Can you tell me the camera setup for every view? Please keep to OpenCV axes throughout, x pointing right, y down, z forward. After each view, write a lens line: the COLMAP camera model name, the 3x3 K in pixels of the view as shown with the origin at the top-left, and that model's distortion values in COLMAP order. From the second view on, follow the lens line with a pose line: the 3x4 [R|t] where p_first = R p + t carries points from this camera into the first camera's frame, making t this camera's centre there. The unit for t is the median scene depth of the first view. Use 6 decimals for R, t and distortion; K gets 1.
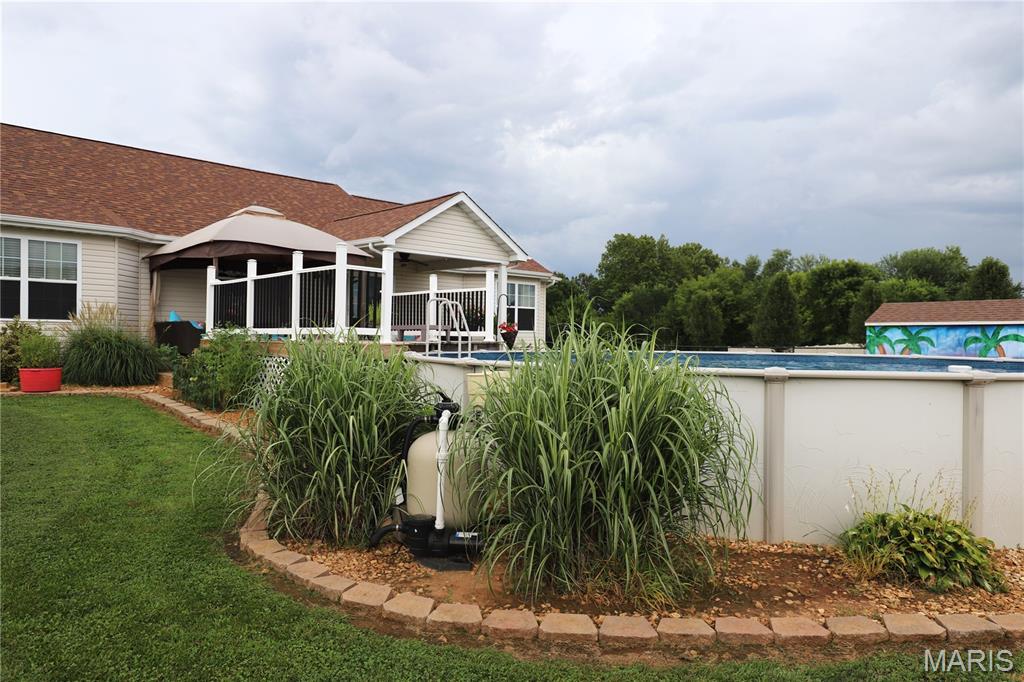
lens RADIAL K [[694.8, 0, 512.0], [0, 694.8, 341.0], [0, 0, 1]] dist [-0.004205, -0.000541]
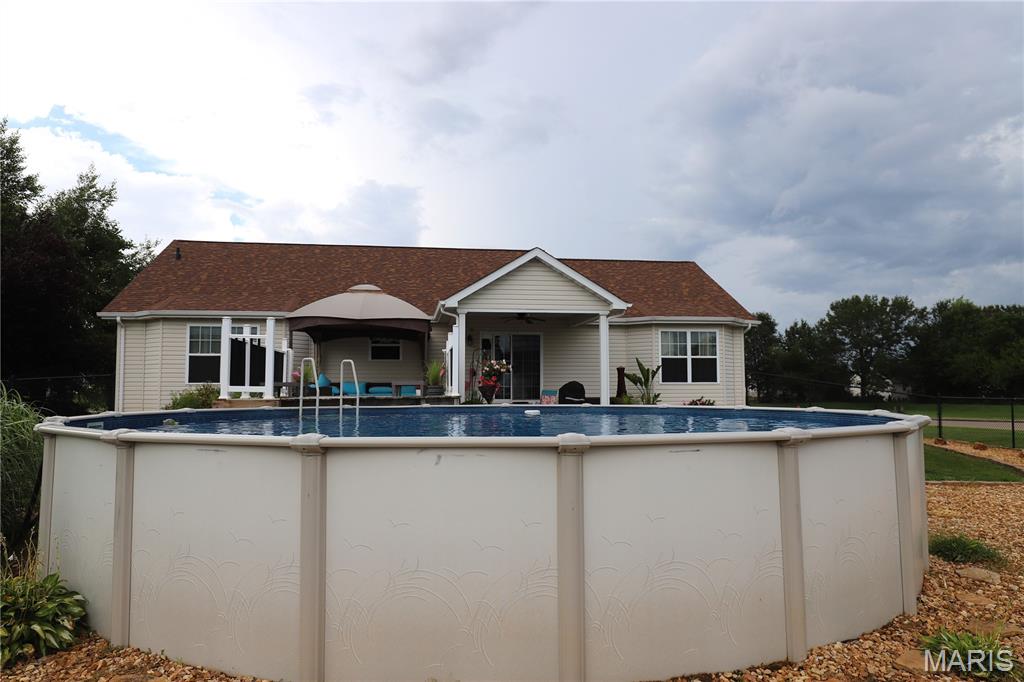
lens RADIAL K [[694.8, 0, 512.0], [0, 694.8, 341.0], [0, 0, 1]] dist [-0.004205, -0.000541]
pose [[0.800672, -0.054603, -0.596610, 0.460037], [0.008383, 0.996762, -0.079975, 0.001413], [0.599045, 0.059033, 0.798536, 0.165818]]
